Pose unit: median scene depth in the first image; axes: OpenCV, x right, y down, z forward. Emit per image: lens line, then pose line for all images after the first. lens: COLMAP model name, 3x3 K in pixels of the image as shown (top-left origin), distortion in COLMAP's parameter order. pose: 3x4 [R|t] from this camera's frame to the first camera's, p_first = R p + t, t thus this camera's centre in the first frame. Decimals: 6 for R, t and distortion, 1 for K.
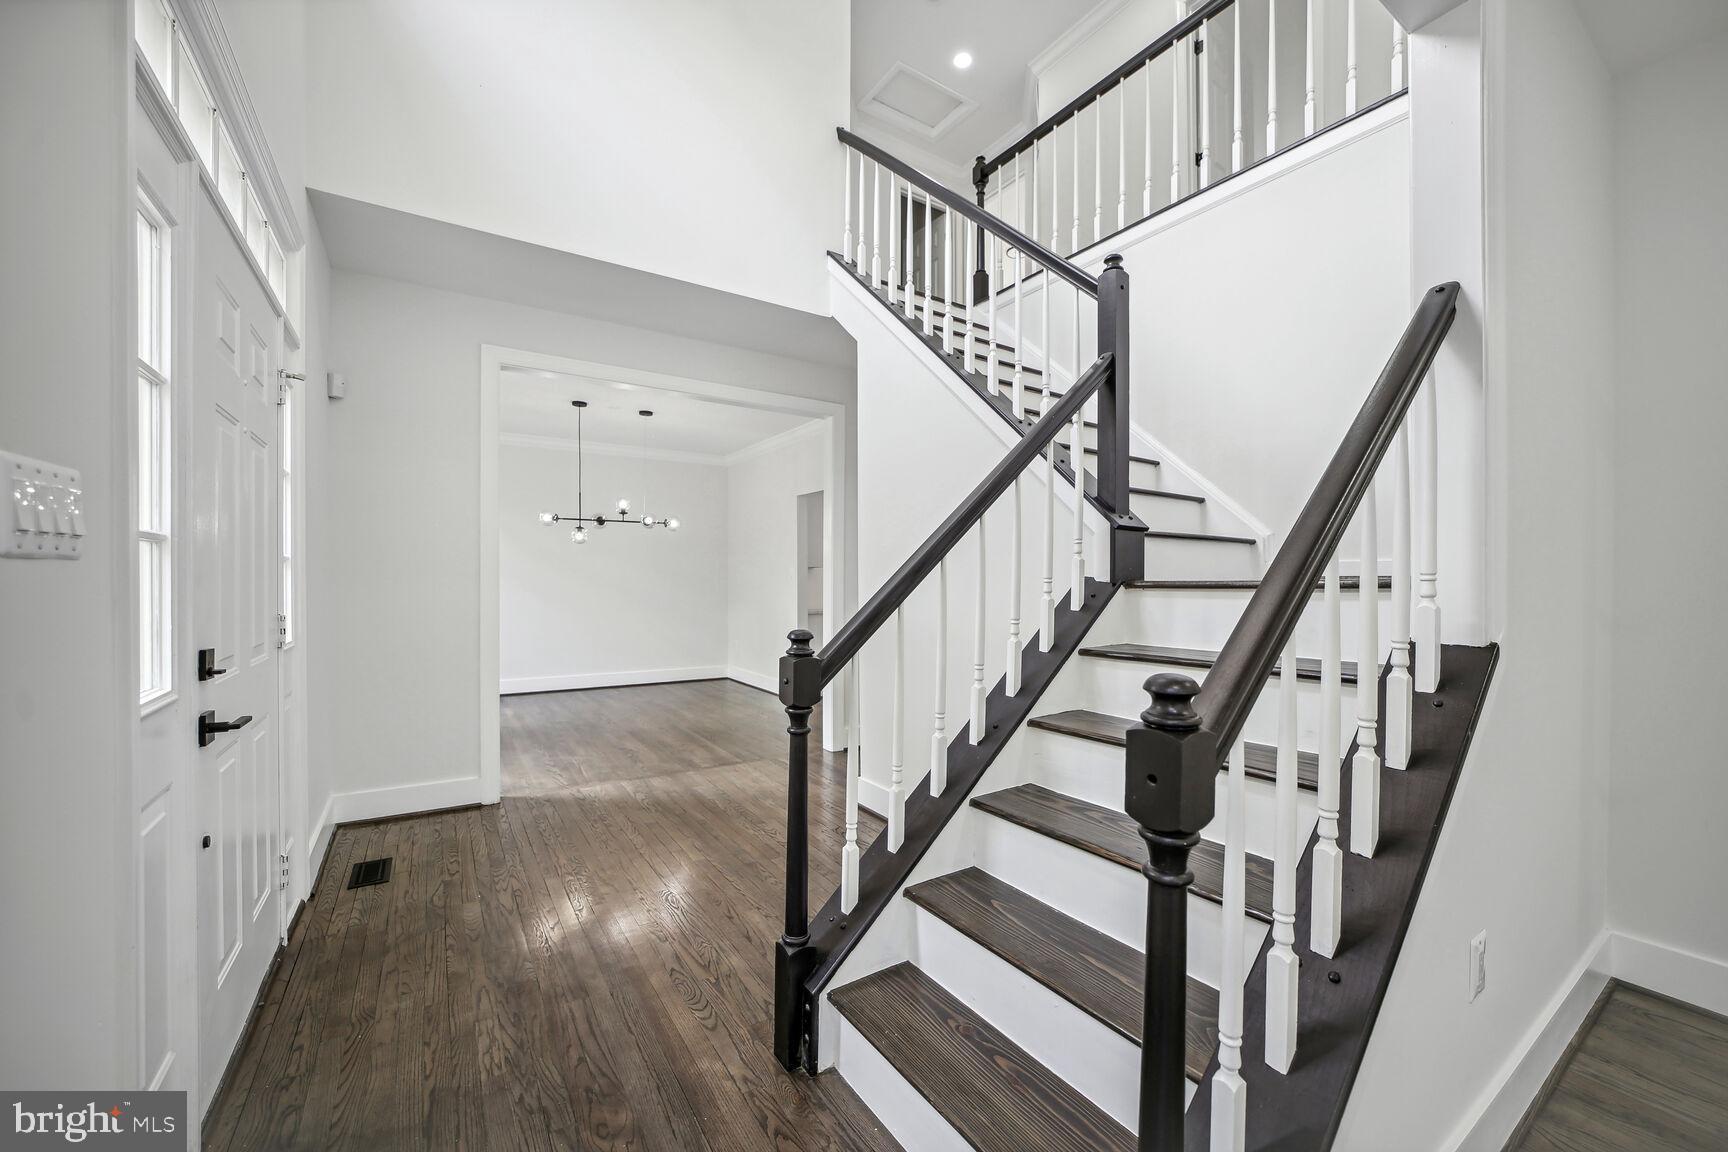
lens RADIAL K [[673.4, 0, 869.9], [0, 673.4, 581.1], [0, 0, 1]] dist [-0.015386, 0.001948]
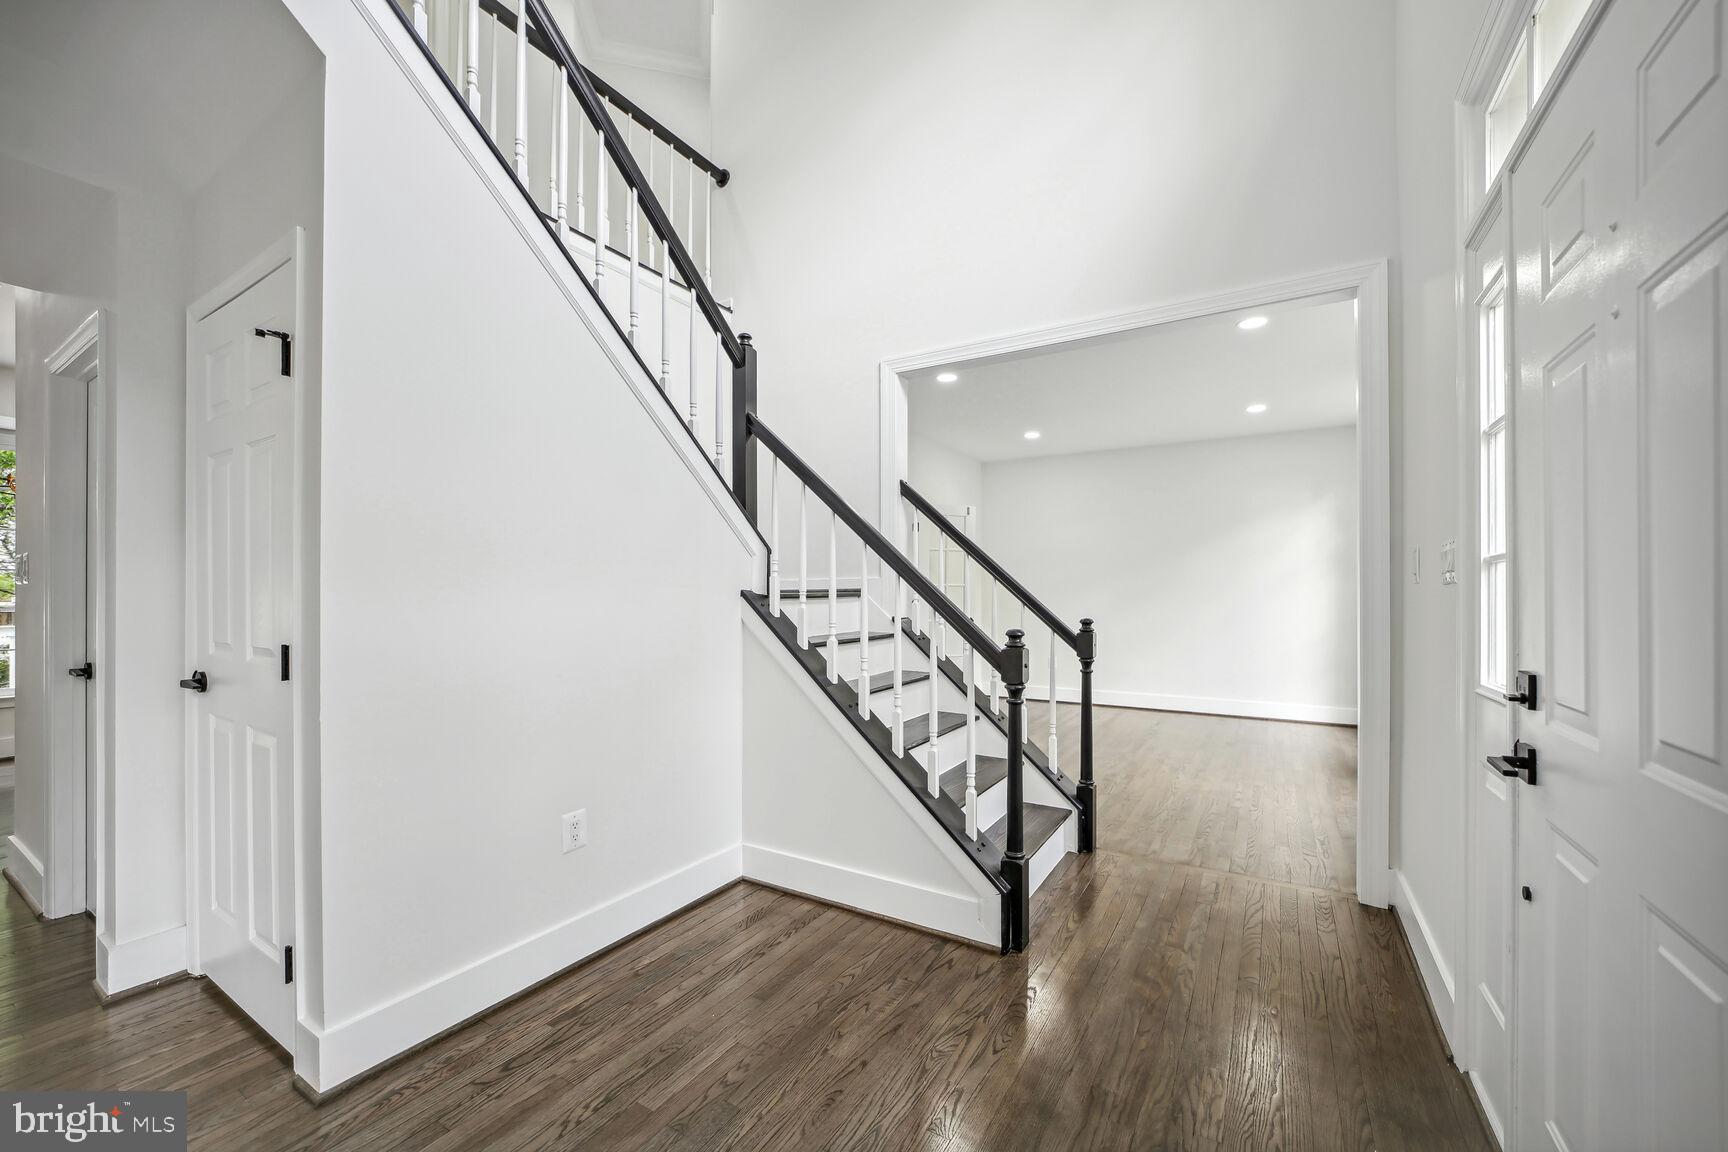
lens RADIAL K [[673.4, 0, 866.8], [0, 673.4, 589.6], [0, 0, 1]] dist [-0.015386, 0.001948]
pose [[-0.426698, 0.003739, 0.904386, -0.919033], [-0.001321, 0.999988, -0.004758, -0.001360], [-0.904393, -0.003225, -0.426688, 1.398172]]
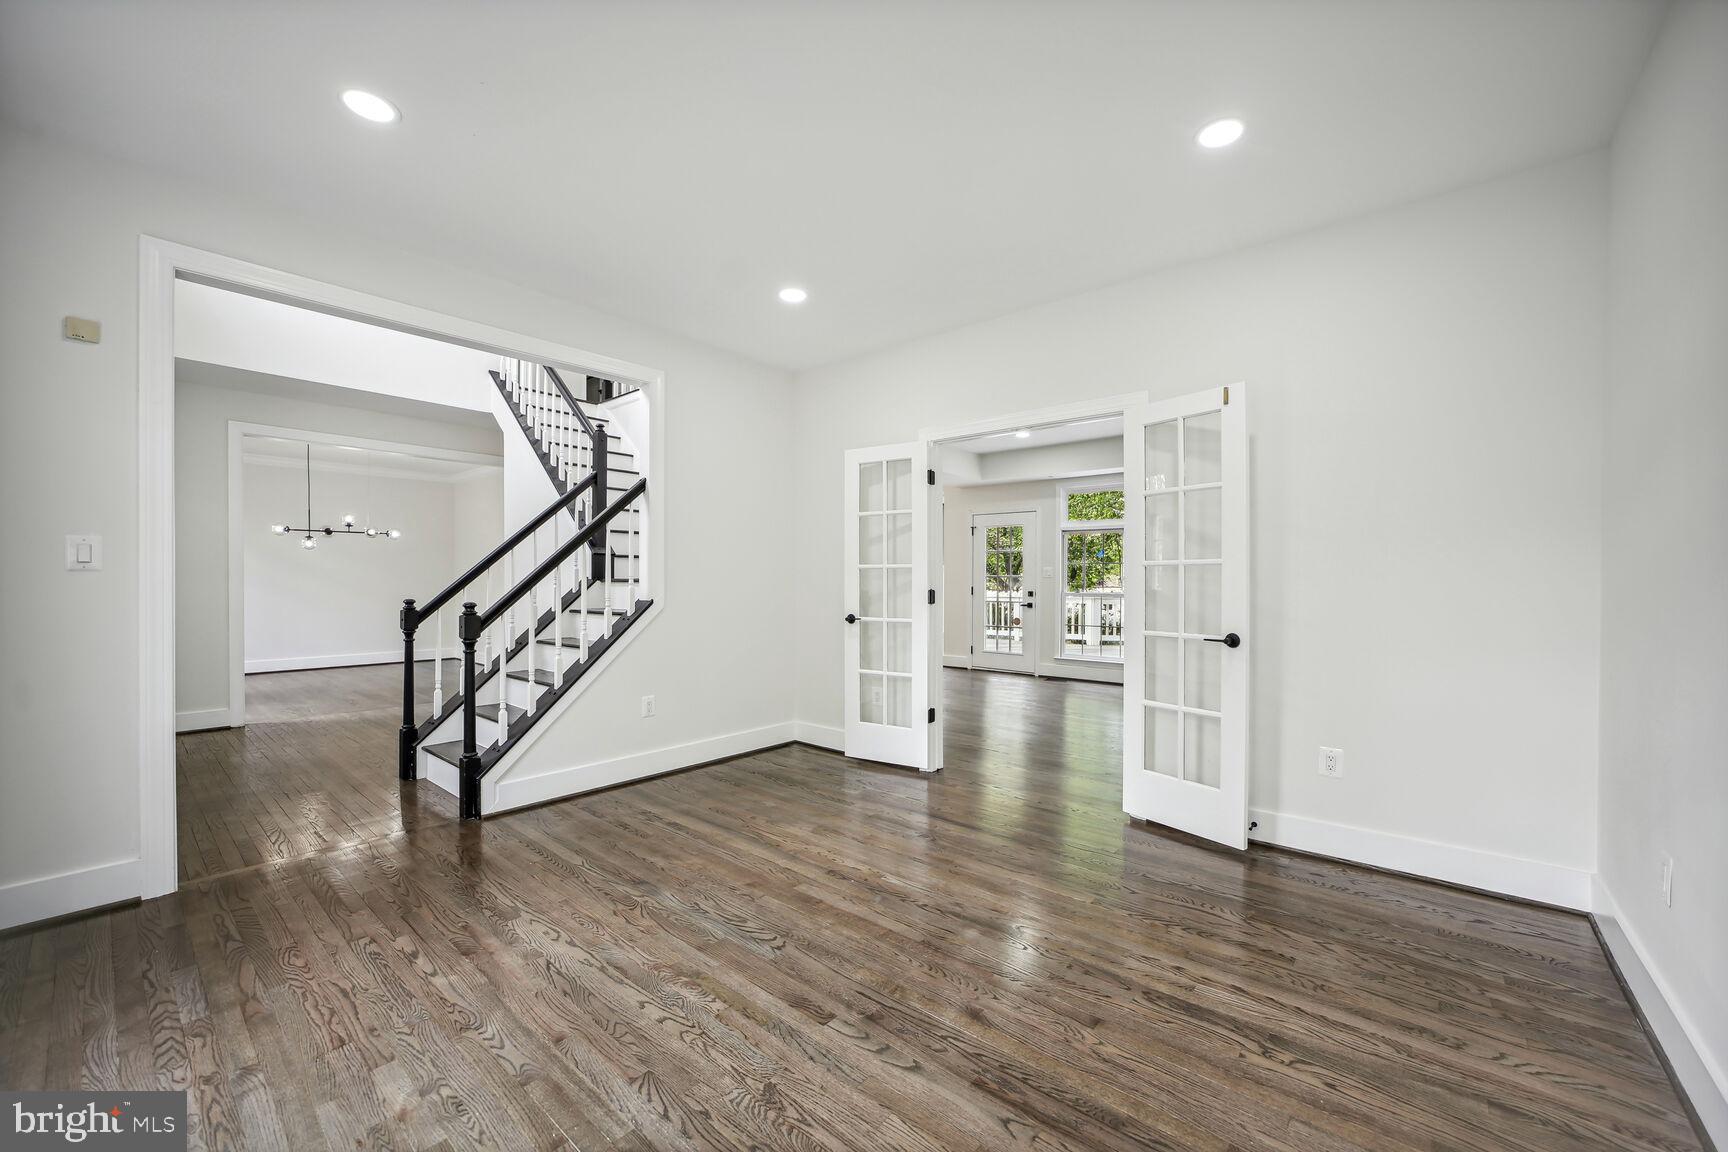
lens RADIAL K [[673.4, 0, 860.0], [0, 673.4, 583.8], [0, 0, 1]] dist [-0.015386, 0.001948]
pose [[0.962378, -0.002095, 0.271708, 0.625167], [-0.000167, 0.999966, 0.008303, -0.002621], [-0.271716, -0.008036, 0.962344, -1.367976]]
